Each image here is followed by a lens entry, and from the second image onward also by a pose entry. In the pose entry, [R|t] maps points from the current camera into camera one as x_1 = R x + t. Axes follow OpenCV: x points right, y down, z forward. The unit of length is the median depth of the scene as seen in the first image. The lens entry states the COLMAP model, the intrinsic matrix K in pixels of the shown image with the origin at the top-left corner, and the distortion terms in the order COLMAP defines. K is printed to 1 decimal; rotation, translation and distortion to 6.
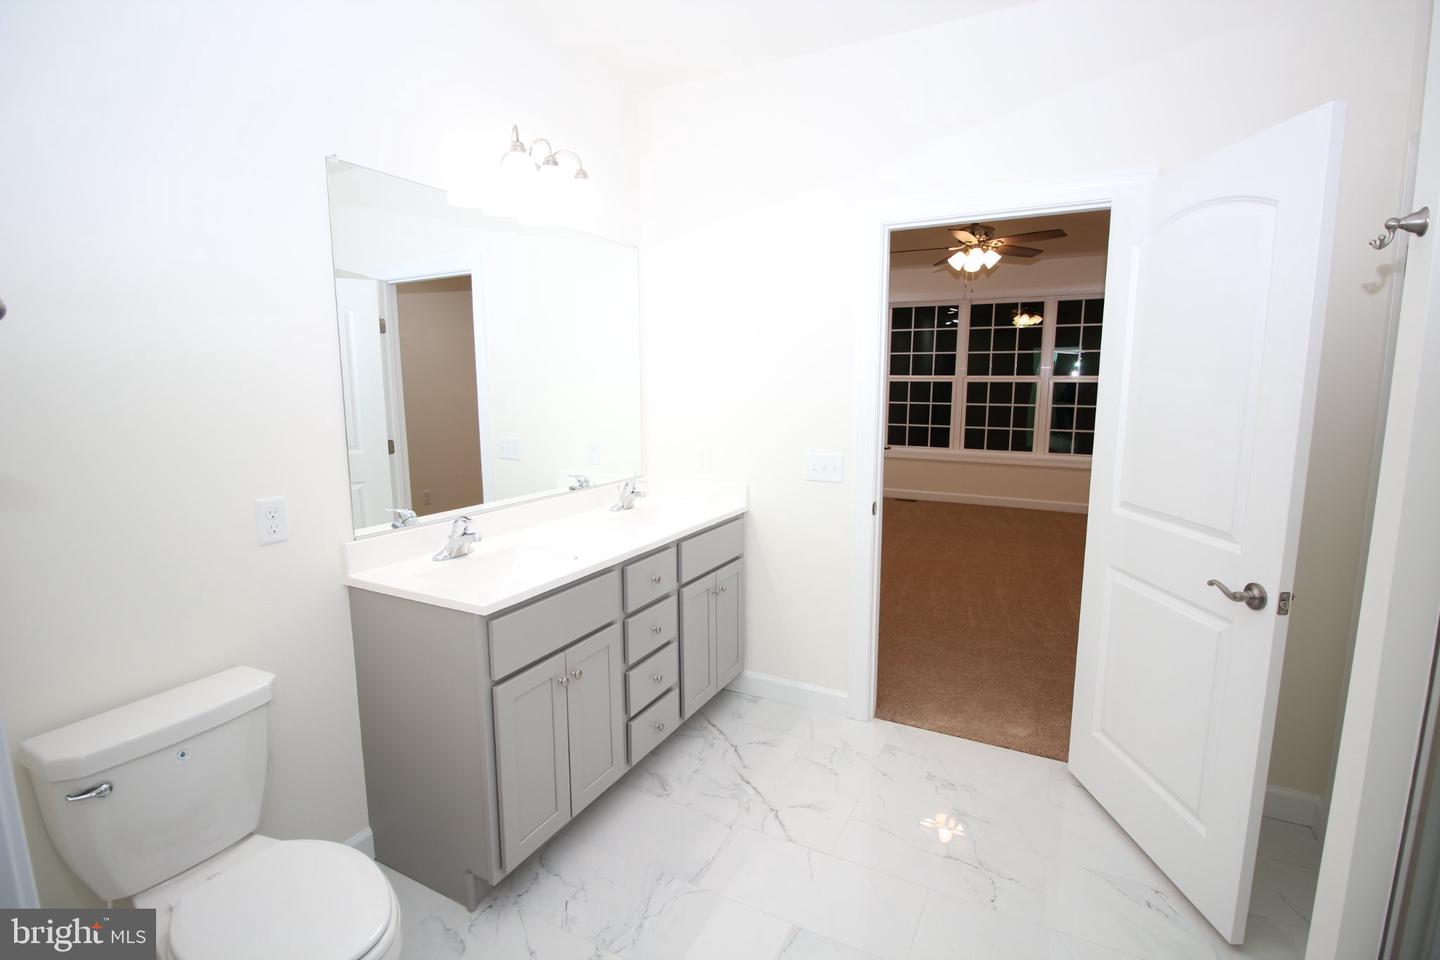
lens RADIAL K [[672.5, 0, 713.9], [0, 672.5, 476.6], [0, 0, 1]] dist [-0.014674, -0.005322]
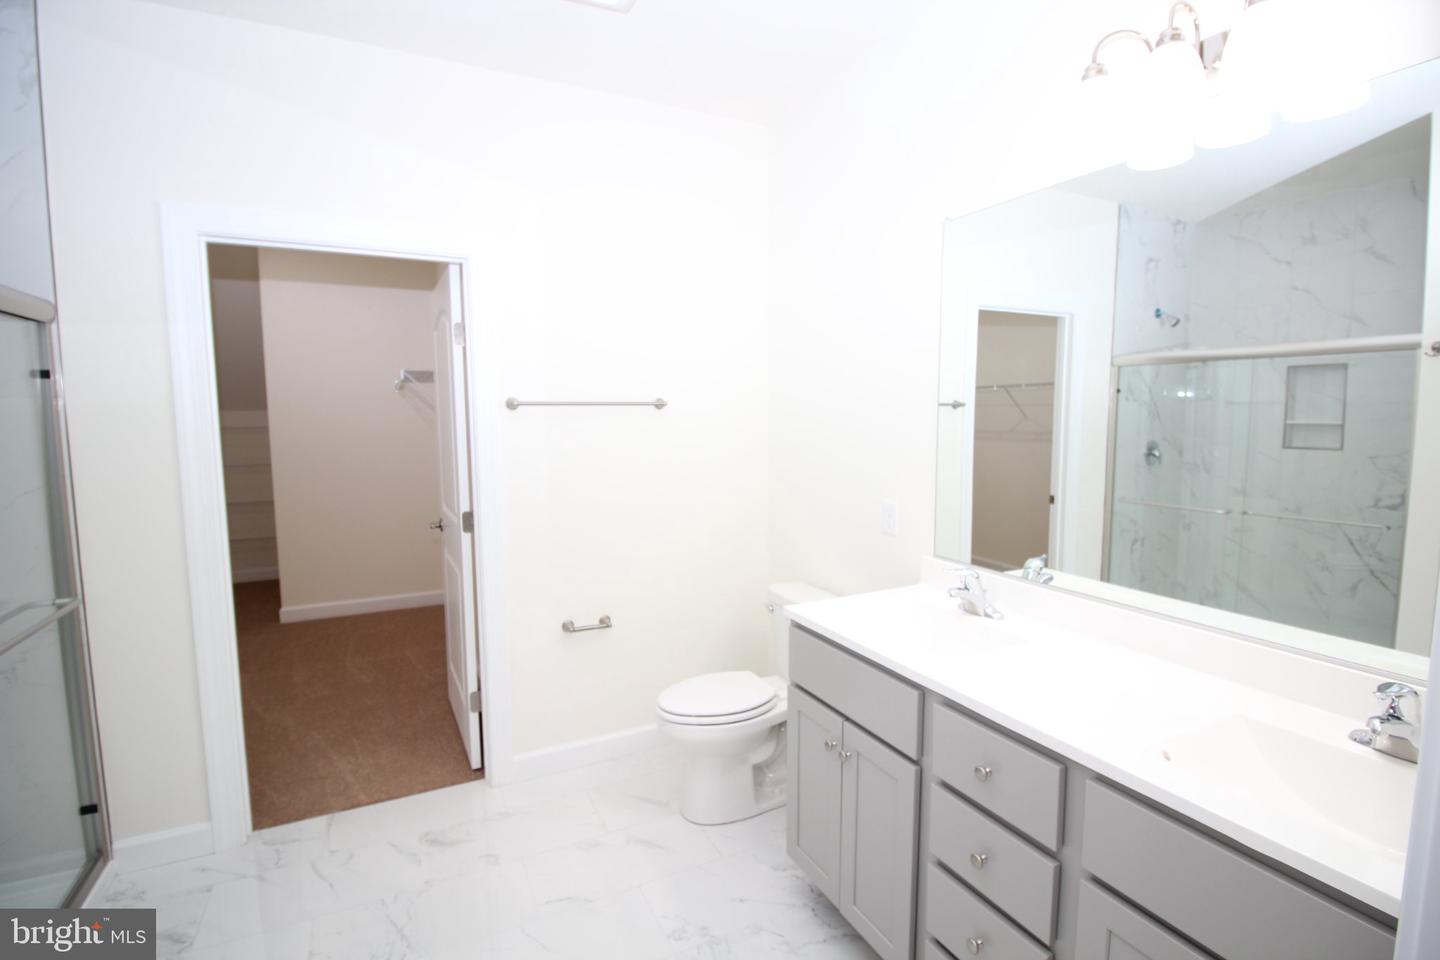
lens RADIAL K [[672.5, 0, 716.3], [0, 672.5, 473.0], [0, 0, 1]] dist [-0.014674, -0.005322]
pose [[-0.582681, 0.083099, -0.808441, 0.575310], [-0.098912, 0.980112, 0.172036, -0.198986], [0.806659, 0.180206, -0.562874, 1.334028]]
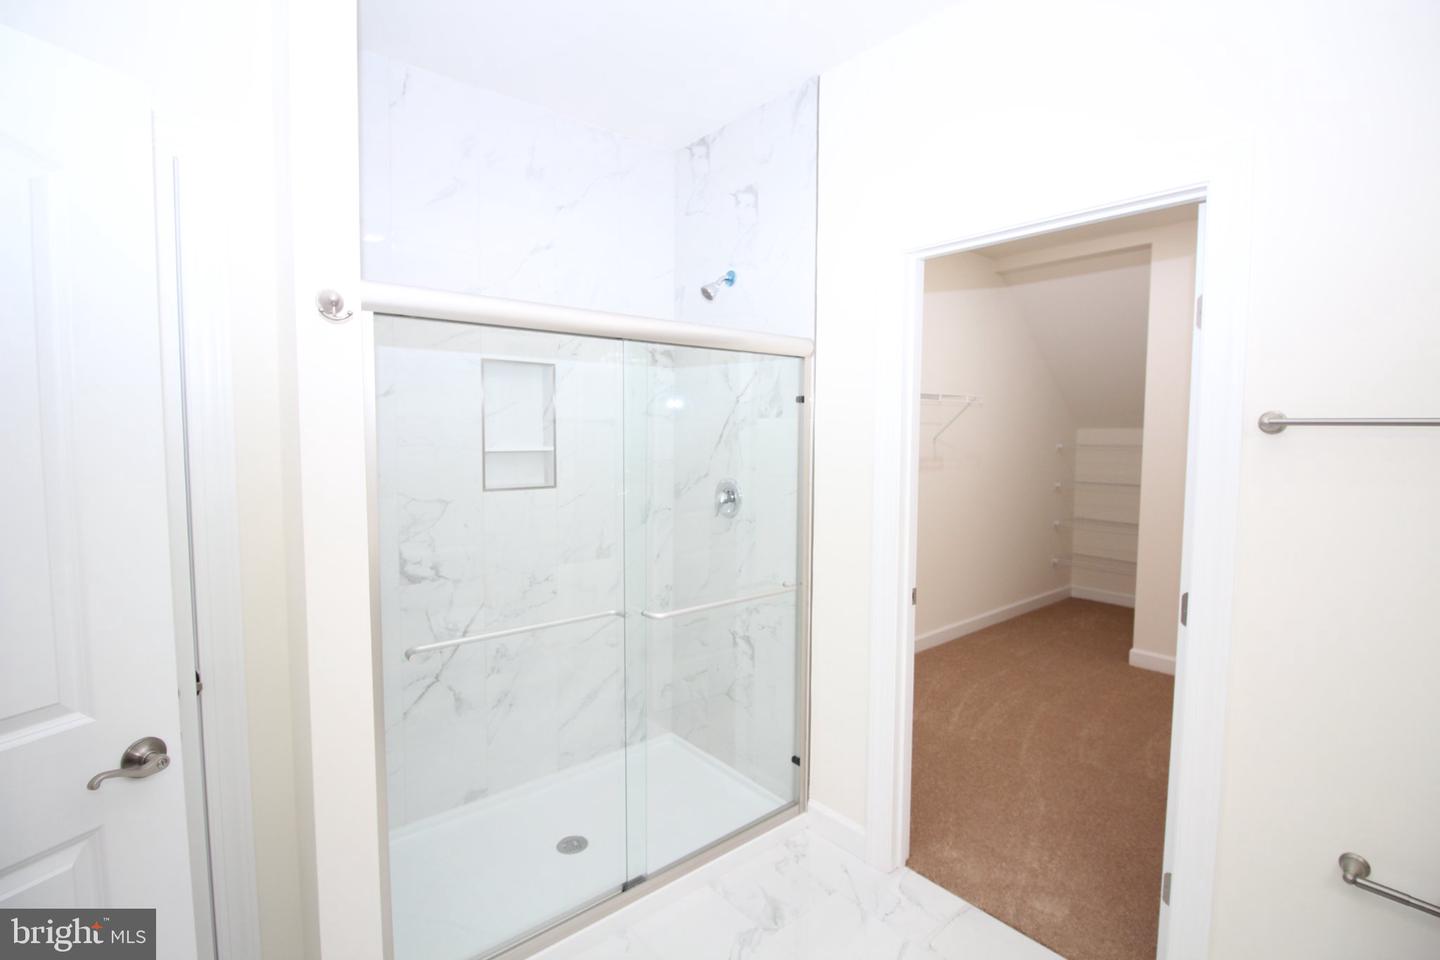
lens RADIAL K [[672.5, 0, 725.8], [0, 672.5, 478.7], [0, 0, 1]] dist [-0.014674, -0.005322]
pose [[-0.926659, -0.022847, 0.375209, -0.010192], [0.054873, 0.979238, 0.195147, -0.179533], [-0.371877, 0.201424, -0.906165, 1.125935]]
